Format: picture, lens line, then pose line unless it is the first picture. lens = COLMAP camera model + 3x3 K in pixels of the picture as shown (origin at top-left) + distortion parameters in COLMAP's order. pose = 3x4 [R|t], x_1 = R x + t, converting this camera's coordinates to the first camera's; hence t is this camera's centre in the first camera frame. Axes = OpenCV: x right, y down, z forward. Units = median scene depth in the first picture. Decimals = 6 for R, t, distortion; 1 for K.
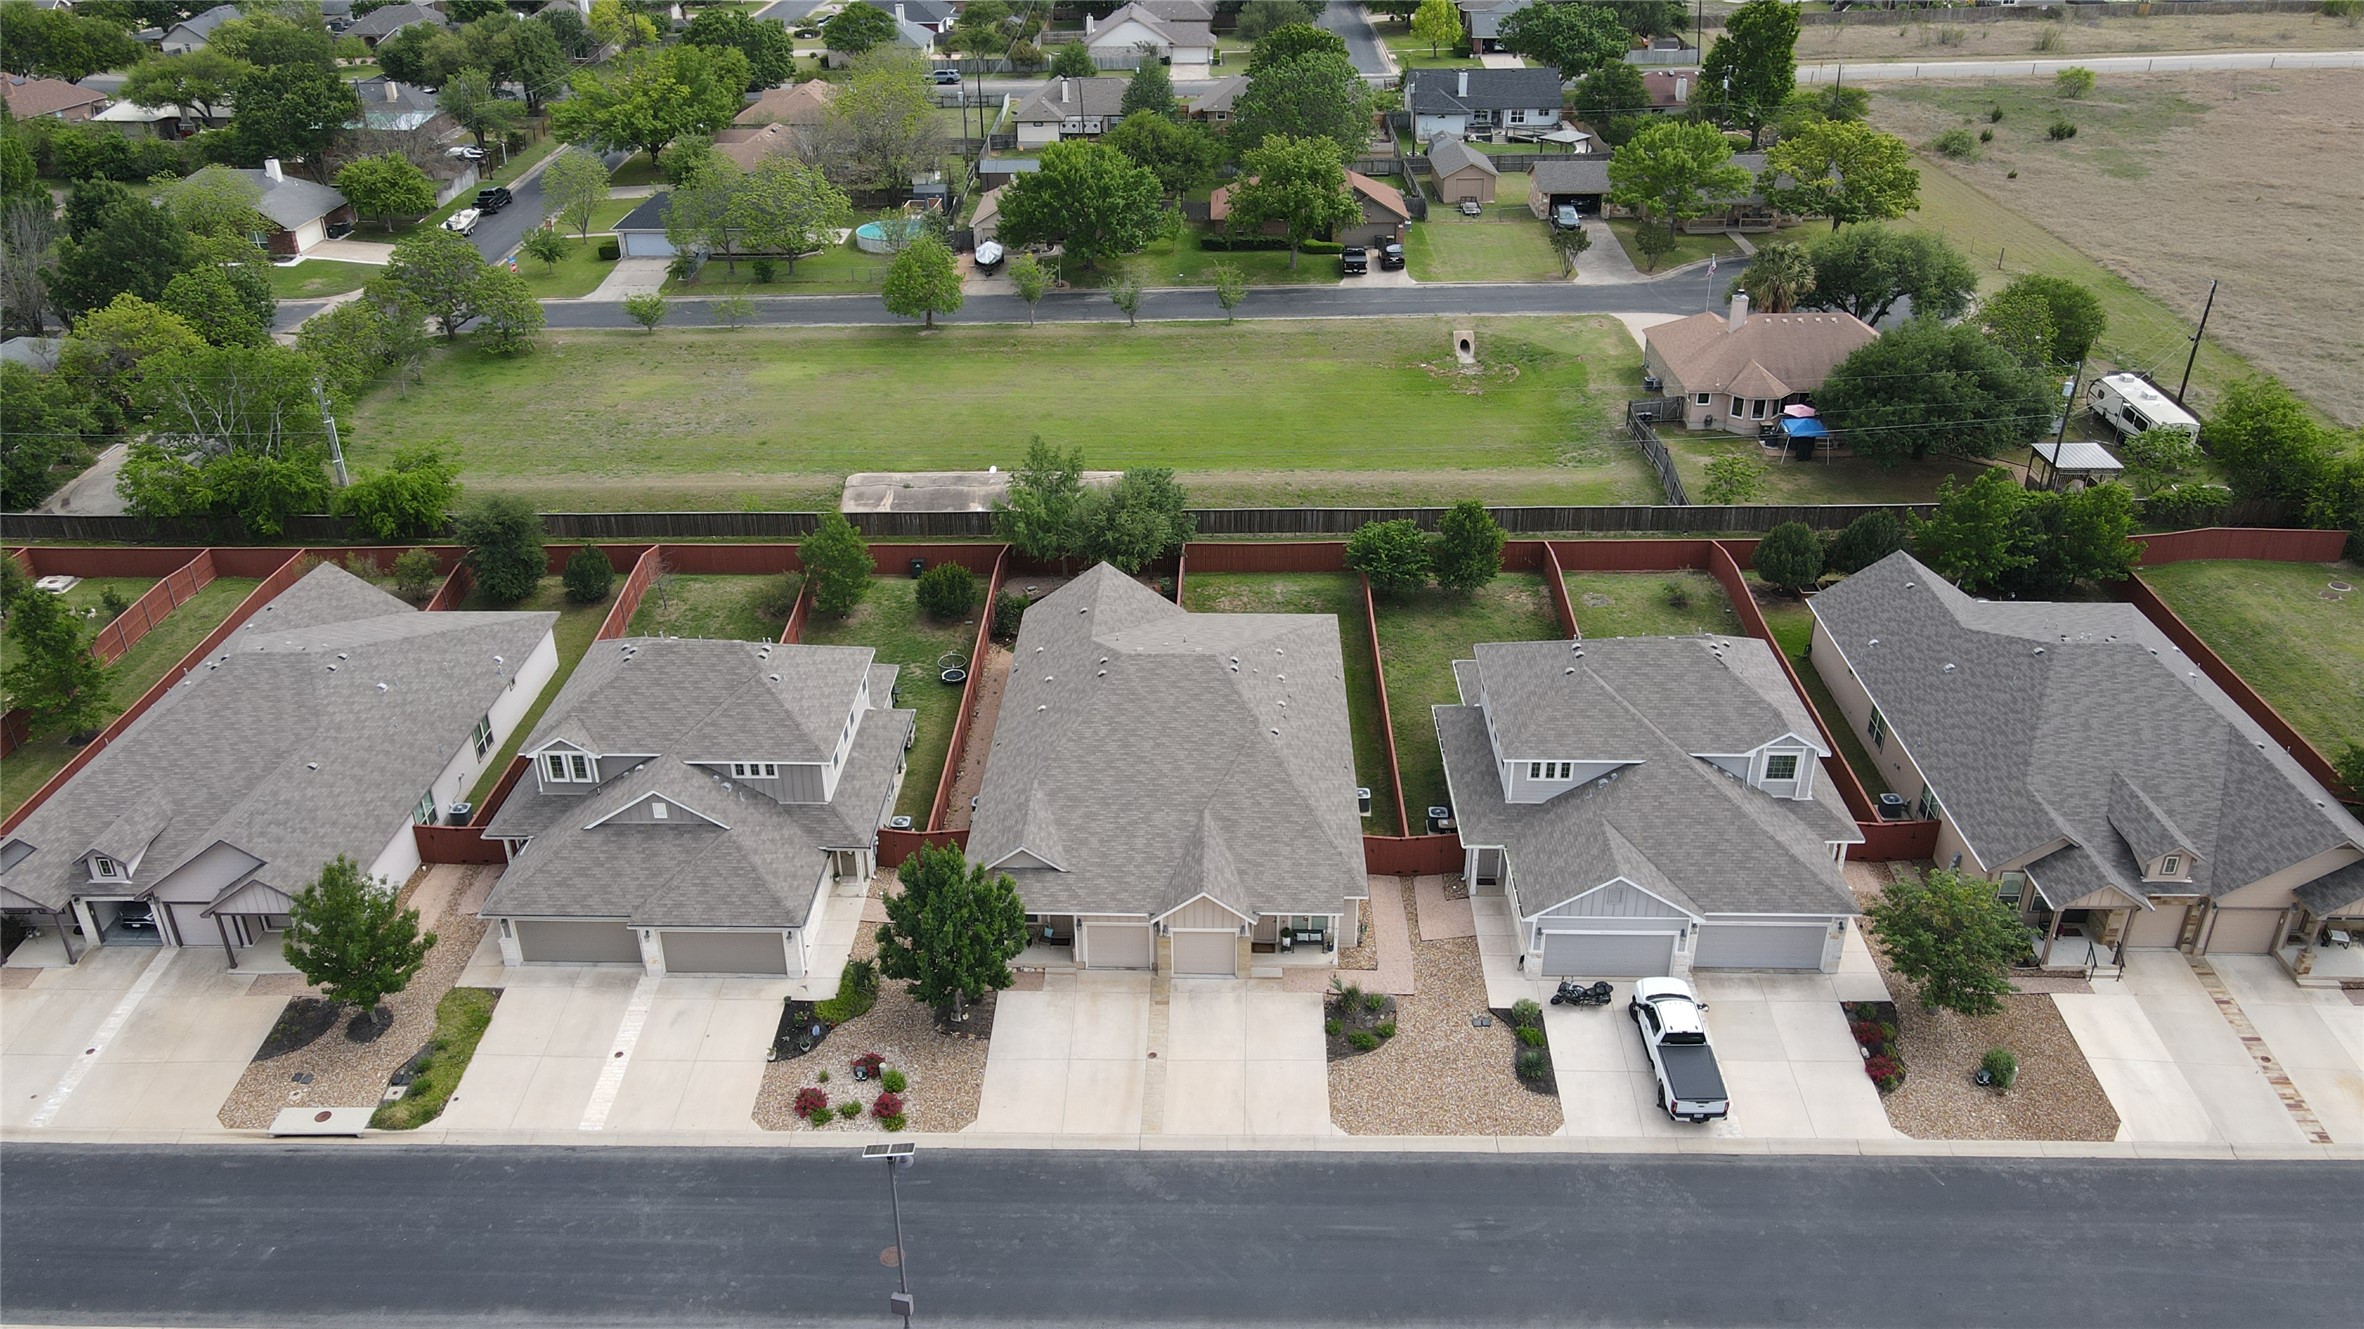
lens RADIAL K [[1689.4, 0, 1182.0], [0, 1689.4, 664.5], [0, 0, 1]] dist [0.029663, 0.001328]
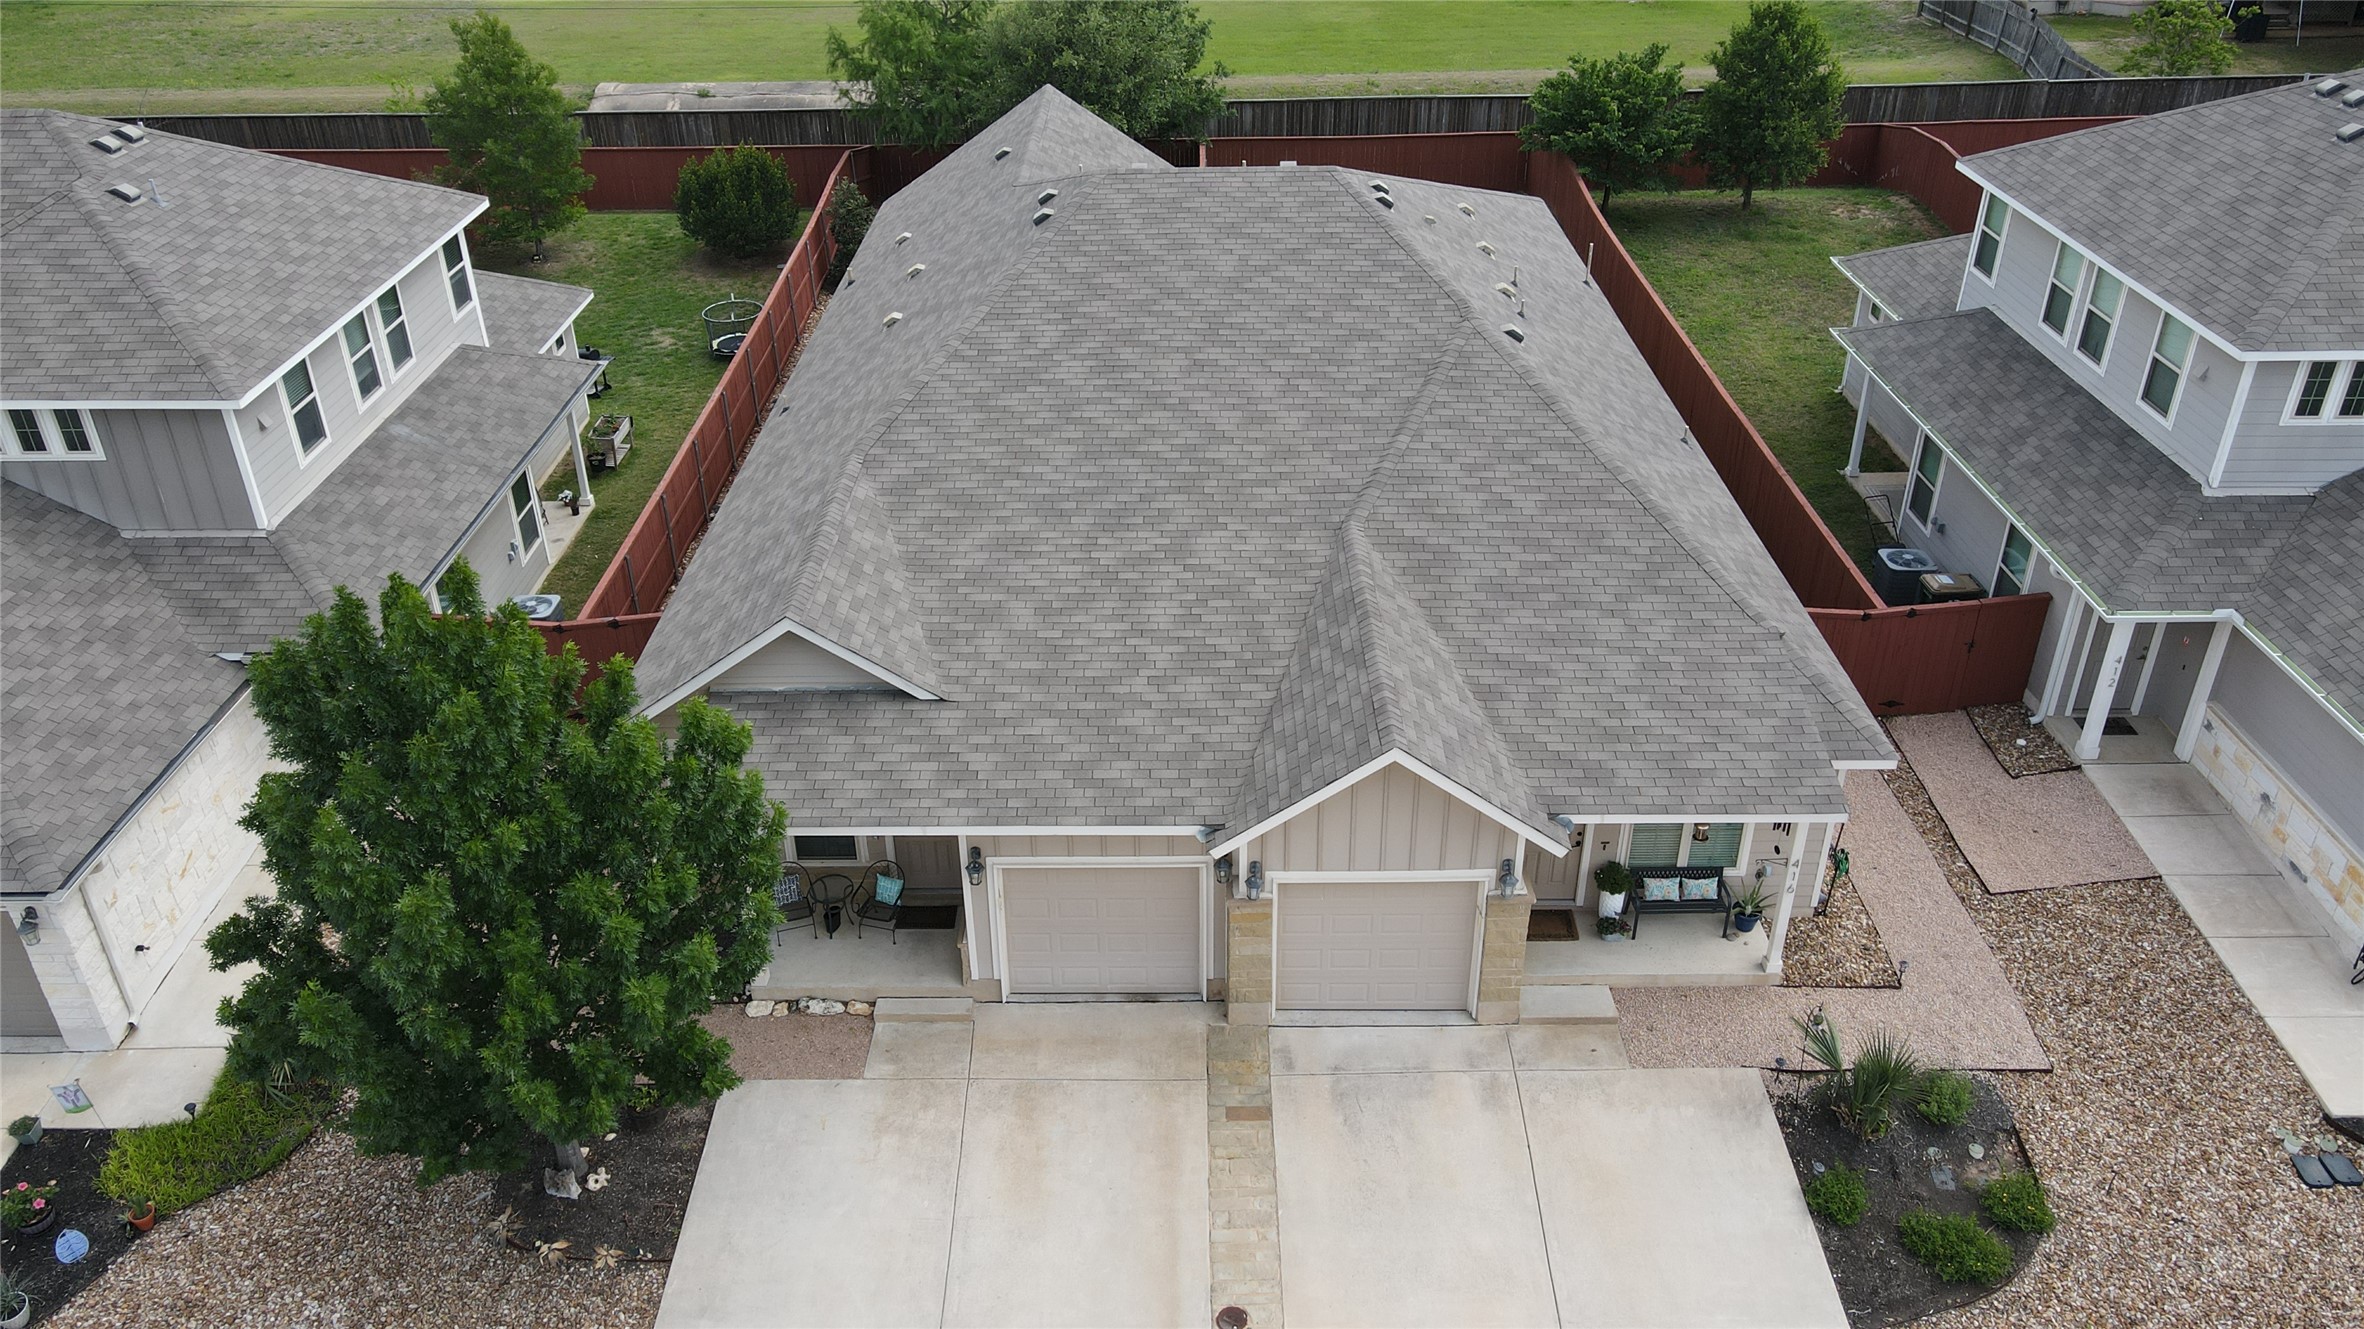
lens RADIAL K [[1689.4, 0, 1182.0], [0, 1689.4, 664.5], [0, 0, 1]] dist [0.029663, 0.001328]
pose [[0.999635, -0.016043, 0.021715, -0.028329], [0.015044, 0.998855, 0.045412, 0.100533], [-0.022418, -0.045069, 0.998732, 0.672358]]
